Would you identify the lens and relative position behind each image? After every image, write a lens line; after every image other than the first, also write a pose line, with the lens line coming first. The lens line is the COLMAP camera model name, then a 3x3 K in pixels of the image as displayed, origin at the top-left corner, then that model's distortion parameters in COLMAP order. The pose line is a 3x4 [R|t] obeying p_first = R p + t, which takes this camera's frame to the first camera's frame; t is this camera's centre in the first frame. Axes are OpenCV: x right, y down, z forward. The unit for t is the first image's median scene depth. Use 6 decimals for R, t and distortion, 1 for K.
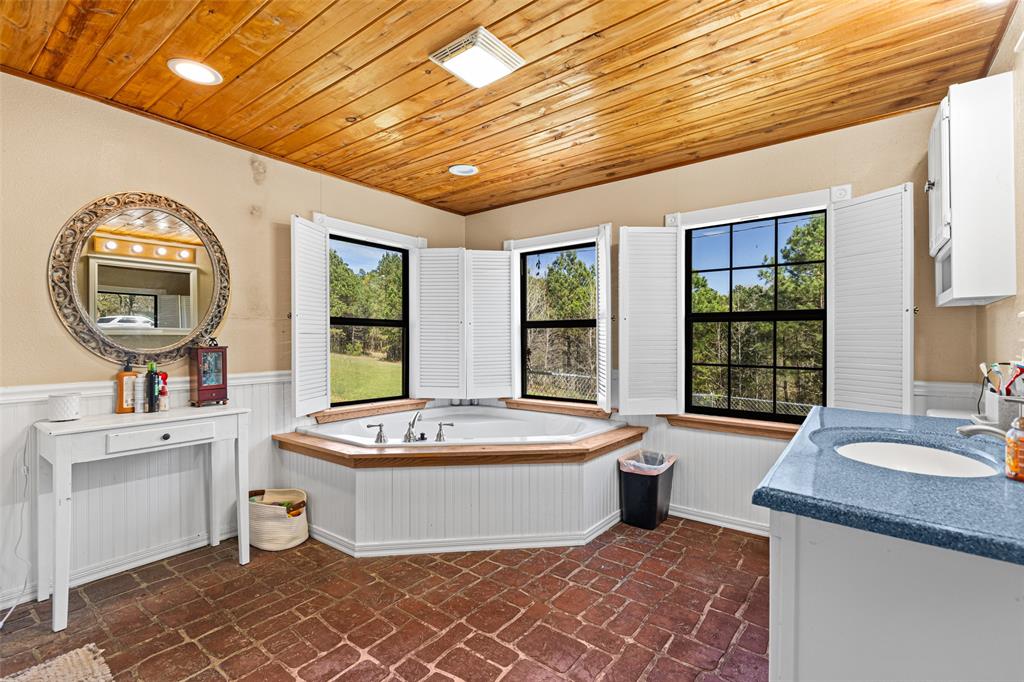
lens RADIAL K [[467.2, 0, 507.9], [0, 467.2, 342.4], [0, 0, 1]] dist [0.001178, 0.000577]
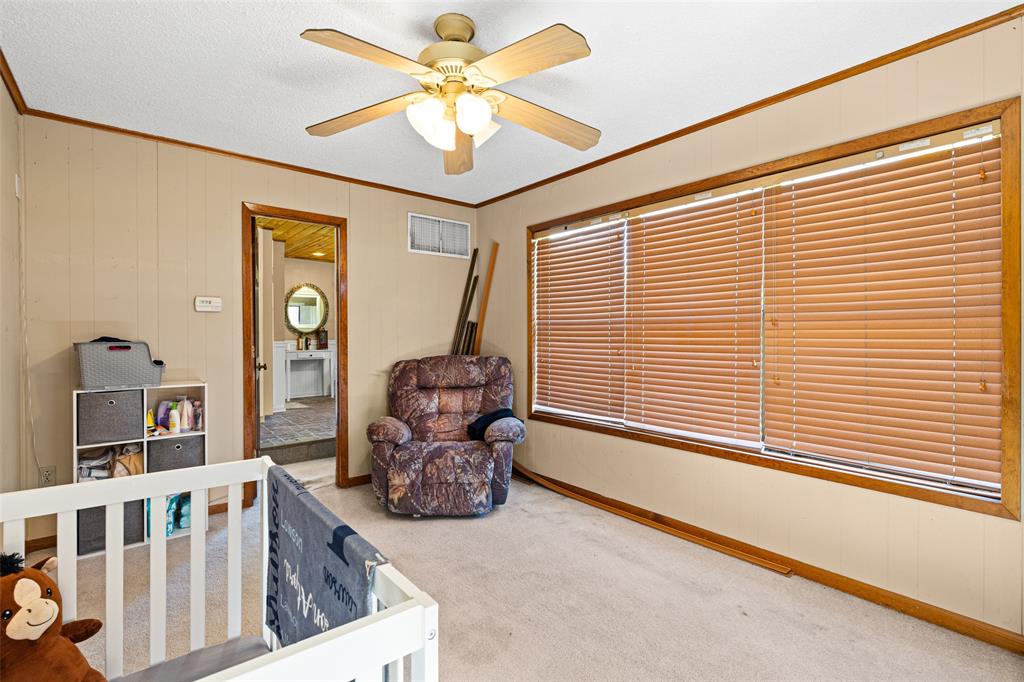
lens RADIAL K [[472.7, 0, 510.1], [0, 472.7, 339.3], [0, 0, 1]] dist [0.001809, -0.000453]
pose [[0.978786, 0.003698, -0.204852, 0.819412], [-0.001687, 0.999949, 0.009988, 0.022979], [0.204878, -0.009430, 0.978742, -1.217872]]
